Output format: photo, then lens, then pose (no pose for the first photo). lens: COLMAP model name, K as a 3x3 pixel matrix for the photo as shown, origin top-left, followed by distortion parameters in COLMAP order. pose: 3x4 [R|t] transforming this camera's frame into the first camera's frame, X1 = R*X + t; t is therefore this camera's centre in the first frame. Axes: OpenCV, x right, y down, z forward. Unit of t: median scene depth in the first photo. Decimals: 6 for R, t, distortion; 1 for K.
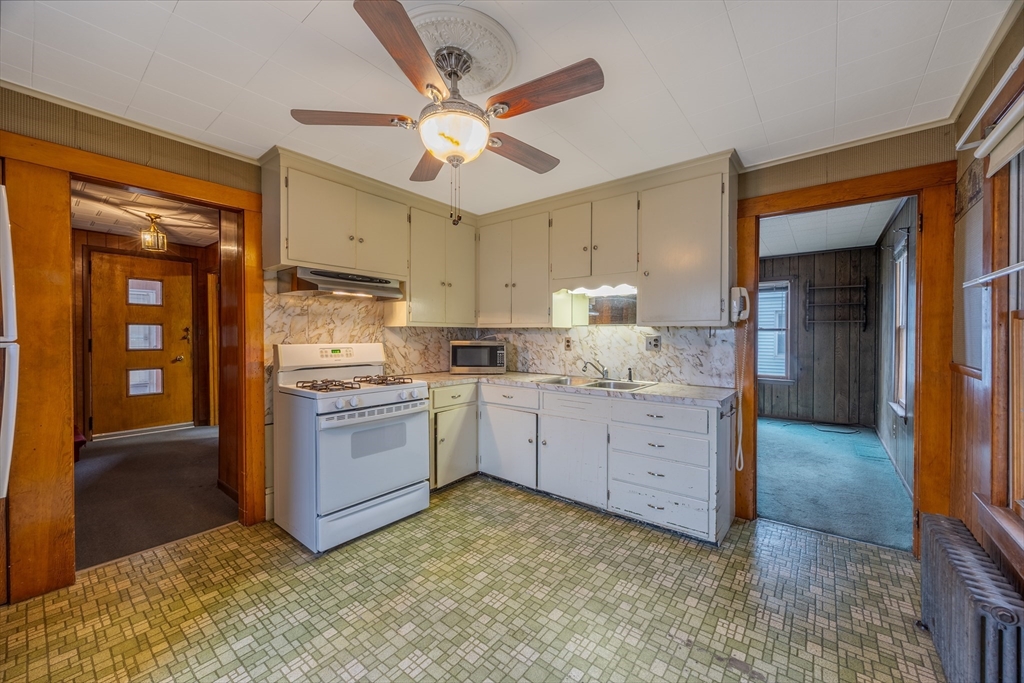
lens RADIAL K [[392.1, 0, 516.1], [0, 392.1, 342.9], [0, 0, 1]] dist [-0.000862, -0.000651]
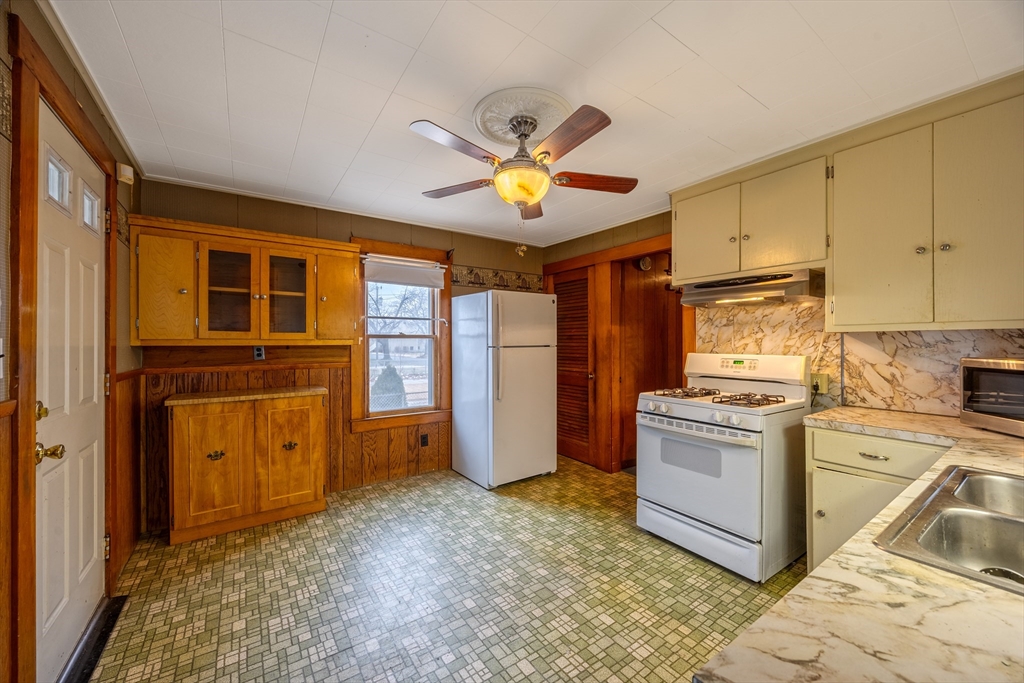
lens RADIAL K [[392.1, 0, 516.3], [0, 392.1, 337.0], [0, 0, 1]] dist [-0.000862, -0.000651]
pose [[-0.289116, -0.013044, -0.957205, 0.590120], [-0.016261, 0.999830, -0.008714, -0.022267], [0.957156, 0.013045, -0.289279, 0.754574]]
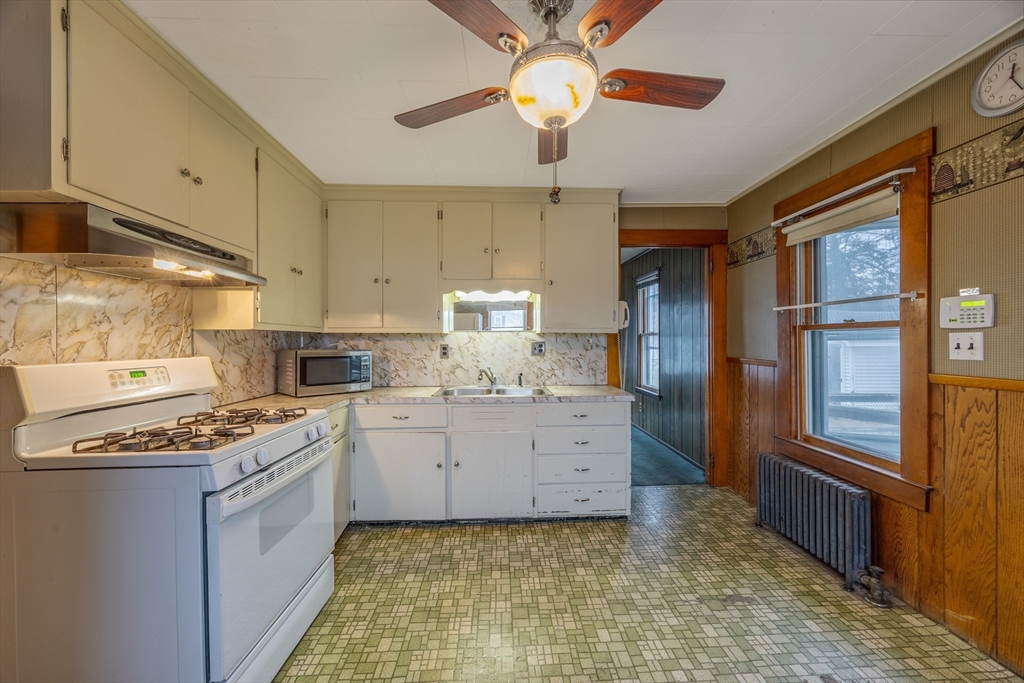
lens RADIAL K [[392.1, 0, 519.0], [0, 392.1, 345.2], [0, 0, 1]] dist [-0.000862, -0.000651]
pose [[0.758202, -0.012165, 0.651906, -0.409369], [0.019521, 0.999801, -0.004047, -0.005676], [-0.651727, 0.015794, 0.758289, 0.248235]]
